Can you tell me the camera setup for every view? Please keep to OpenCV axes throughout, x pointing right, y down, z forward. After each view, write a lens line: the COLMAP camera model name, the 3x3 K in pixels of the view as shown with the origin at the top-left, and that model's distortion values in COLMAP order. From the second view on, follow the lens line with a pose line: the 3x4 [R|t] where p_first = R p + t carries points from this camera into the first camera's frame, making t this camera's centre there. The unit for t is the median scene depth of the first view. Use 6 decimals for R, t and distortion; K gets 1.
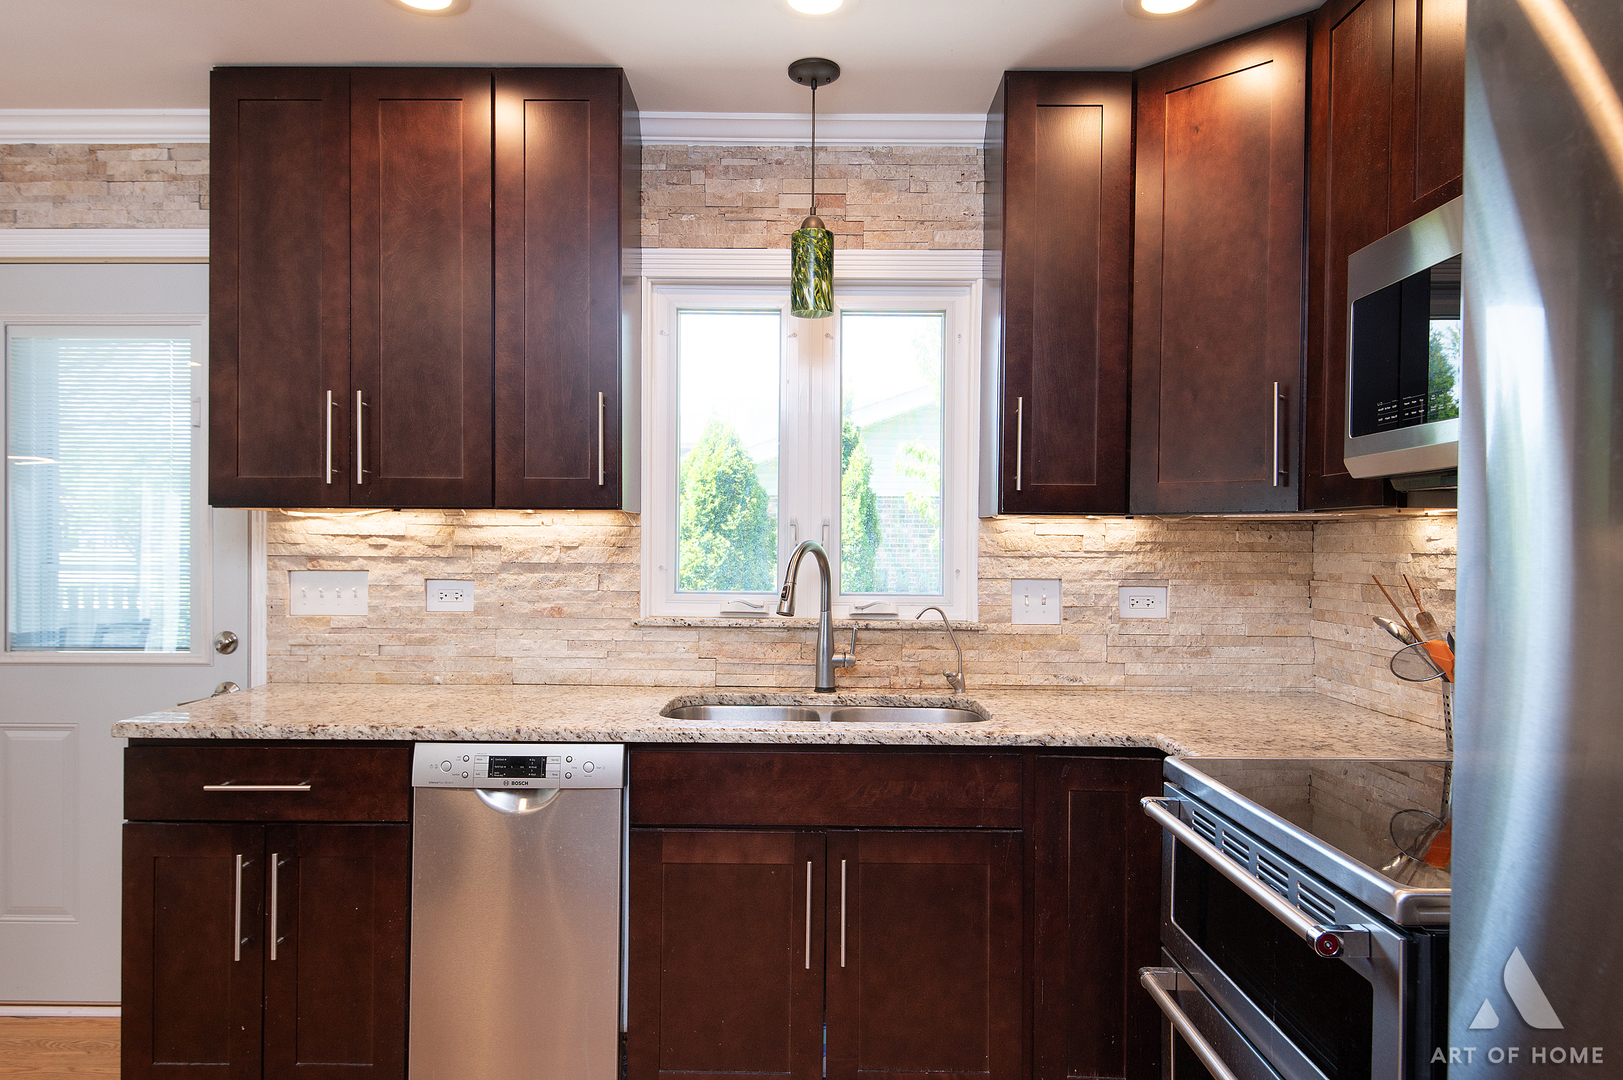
lens RADIAL K [[1036.5, 0, 809.7], [0, 1036.5, 543.0], [0, 0, 1]] dist [0.030111, -0.002126]
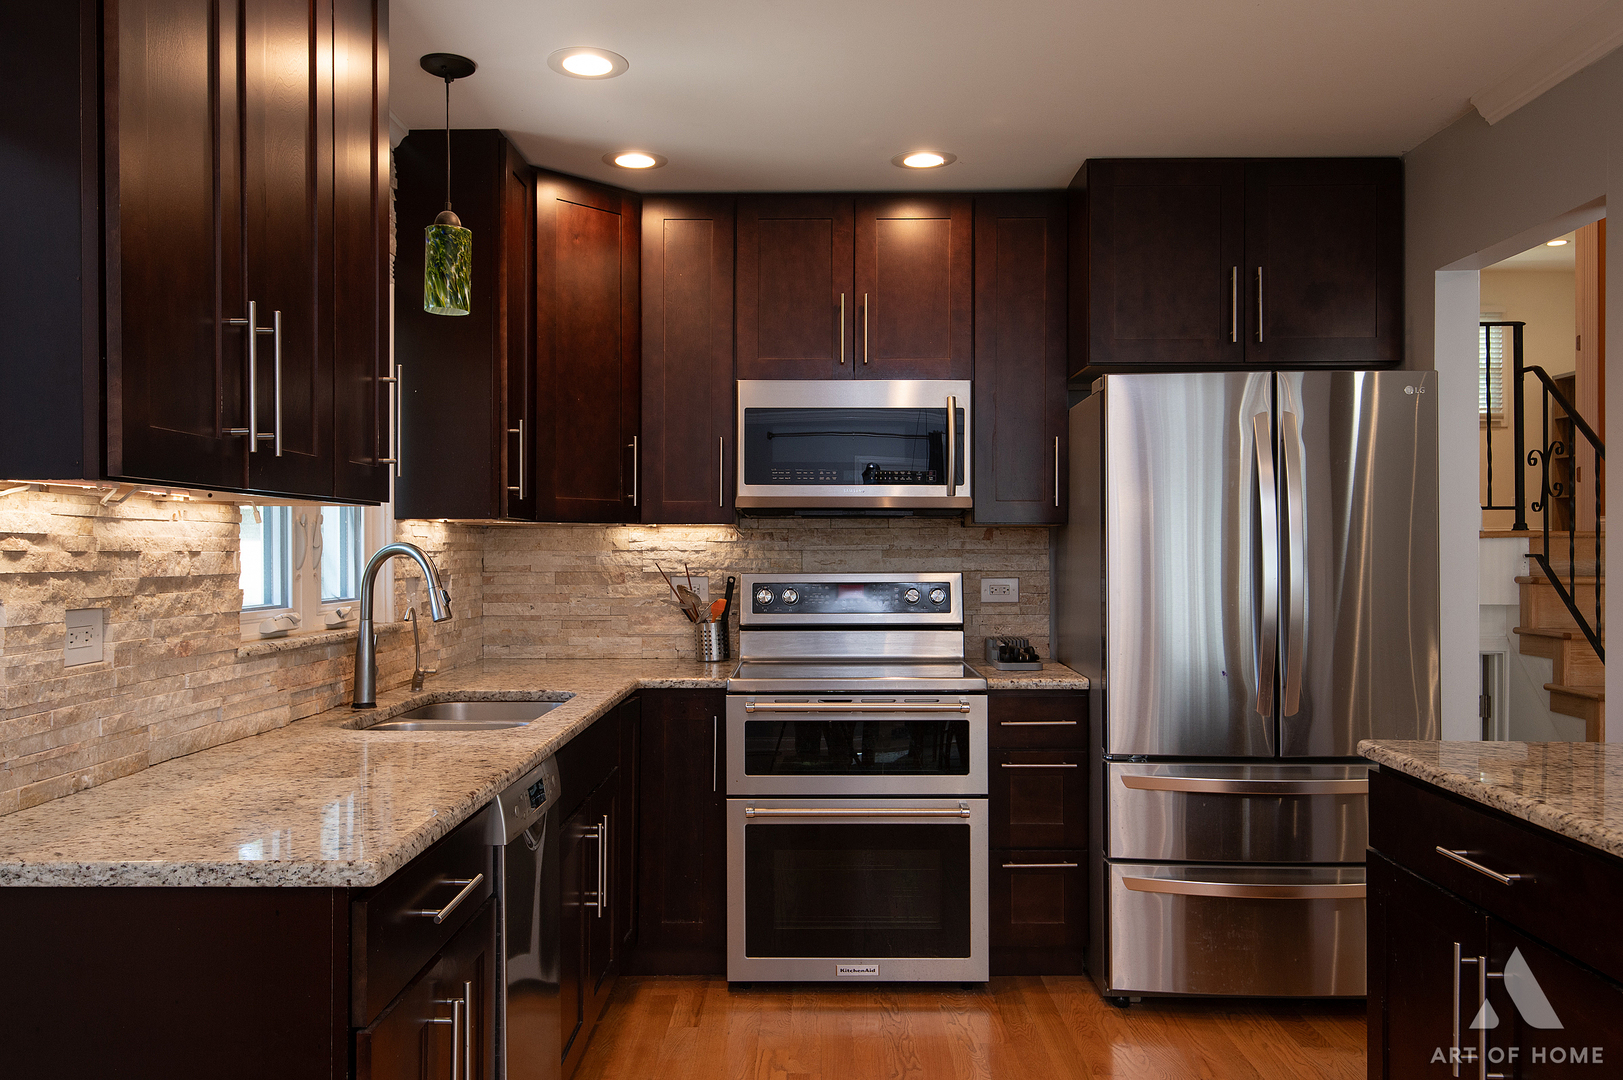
lens RADIAL K [[1256.3, 0, 811.5], [0, 1256.3, 544.3], [0, 0, 1]] dist [0.035271, -0.020845]
pose [[-0.004508, -0.004035, 0.999982, -1.072773], [-0.002876, 0.999988, 0.004022, -0.005974], [-0.999986, -0.002857, -0.004520, 0.597247]]
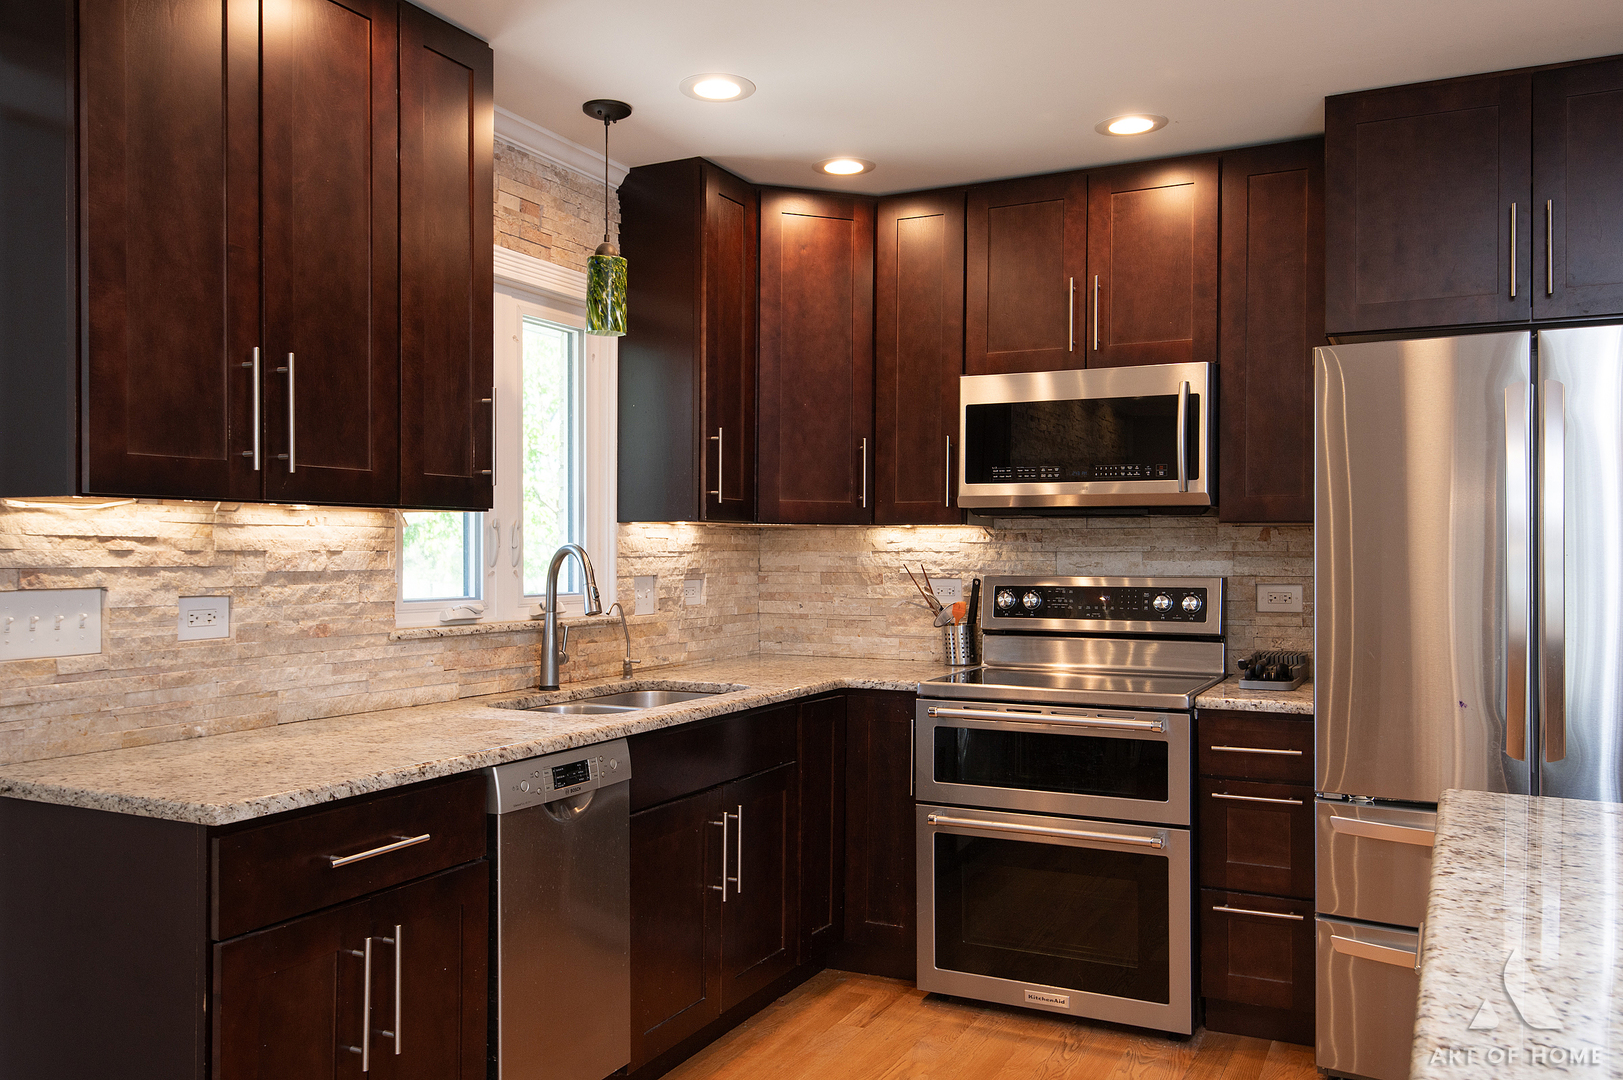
lens RADIAL K [[1297.6, 0, 813.2], [0, 1297.6, 541.9], [0, 0, 1]] dist [0.023973, -0.002040]
pose [[0.433574, -0.001514, 0.901117, -1.009005], [-0.002138, 0.999994, 0.002709, -0.007543], [-0.901115, -0.003101, 0.433568, 0.200859]]
